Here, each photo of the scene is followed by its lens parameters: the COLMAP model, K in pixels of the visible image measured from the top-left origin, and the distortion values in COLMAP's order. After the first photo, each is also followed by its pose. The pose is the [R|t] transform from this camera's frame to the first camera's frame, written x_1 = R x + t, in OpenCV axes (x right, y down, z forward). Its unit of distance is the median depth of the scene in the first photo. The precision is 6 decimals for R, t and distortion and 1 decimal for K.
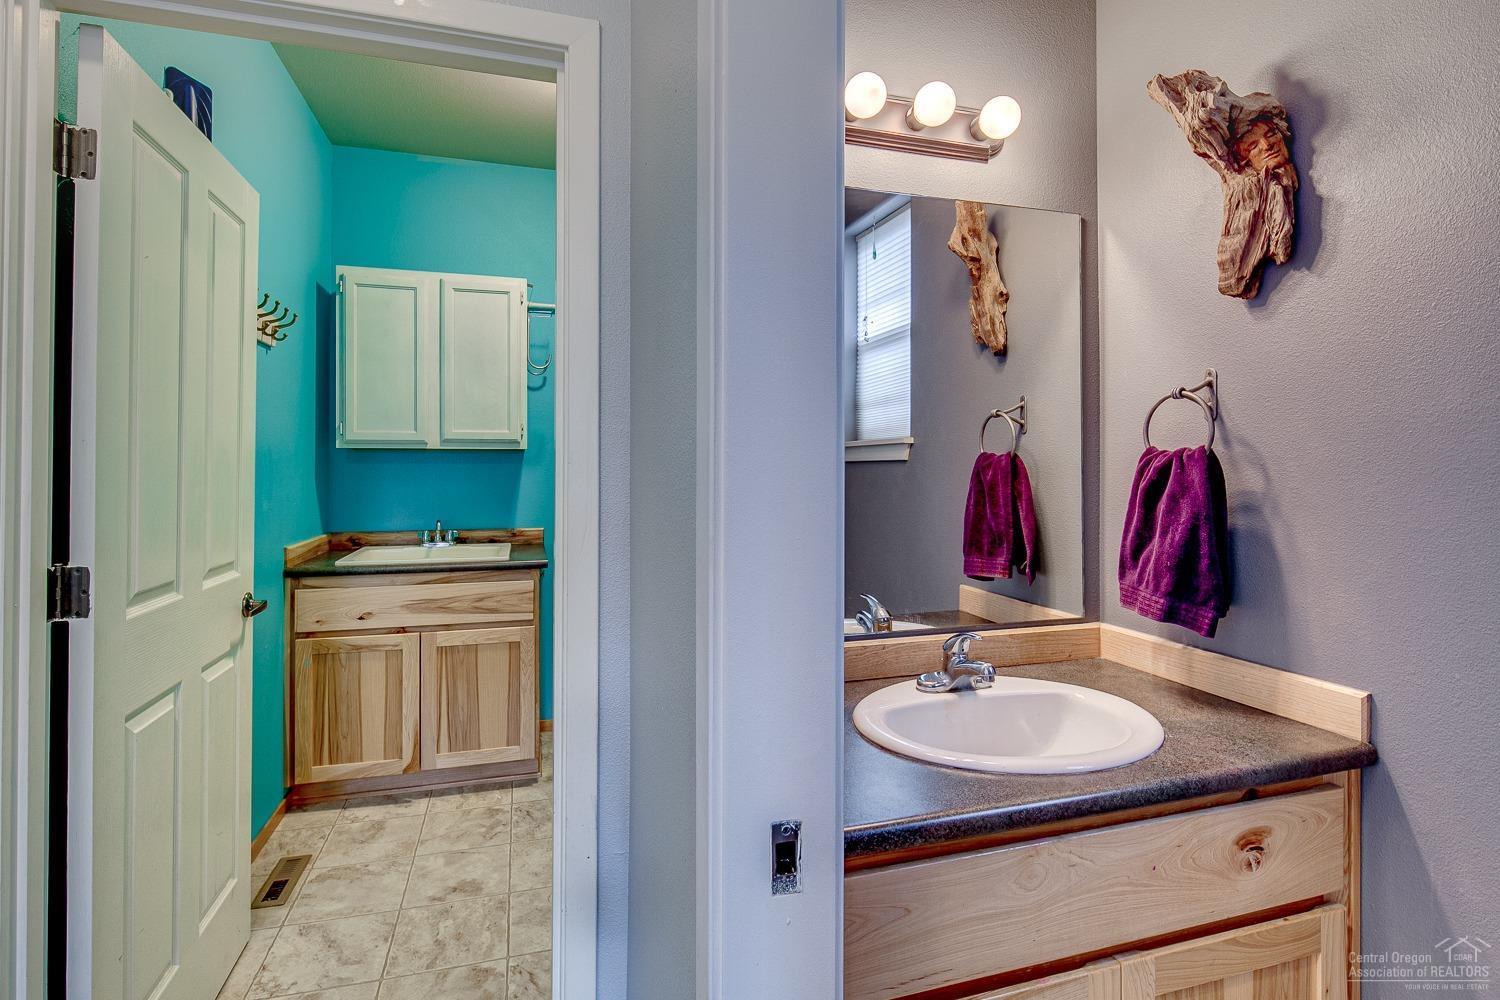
lens RADIAL K [[724.6, 0, 750.1], [0, 724.6, 460.0], [0, 0, 1]] dist [0.001409, -0.000397]
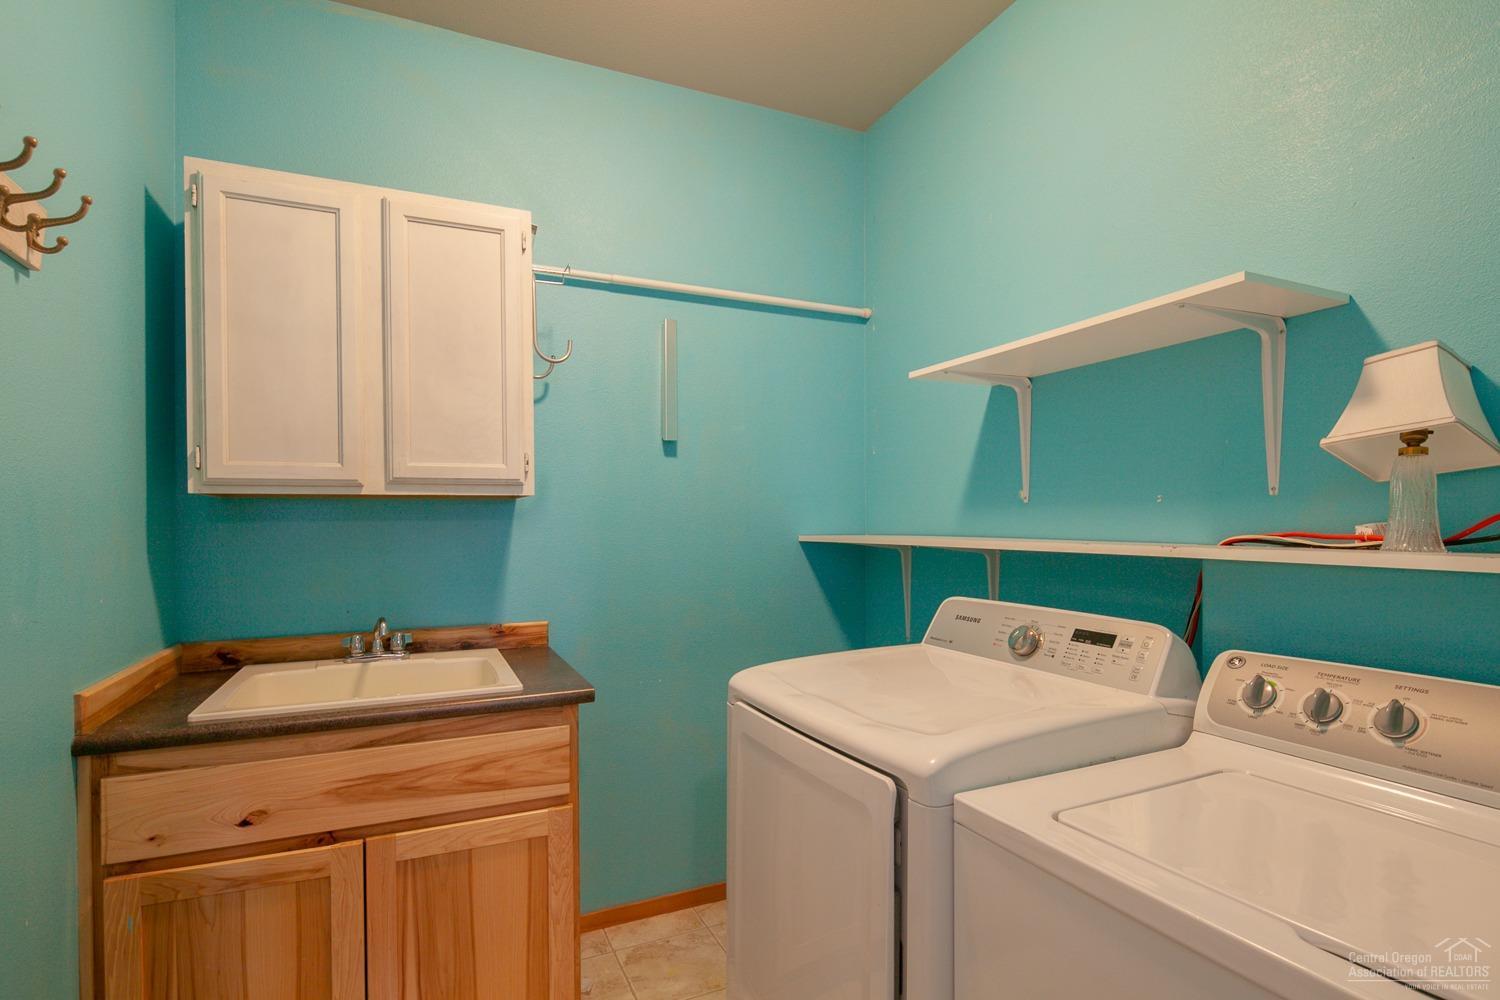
lens RADIAL K [[736.0, 0, 748.9], [0, 736.0, 523.3], [0, 0, 1]] dist [-0.000192, -0.001773]
pose [[0.991735, -0.004660, 0.128219, -0.228367], [0.002790, 0.999887, 0.014761, -0.000677], [-0.128274, -0.014281, 0.991636, 0.404992]]
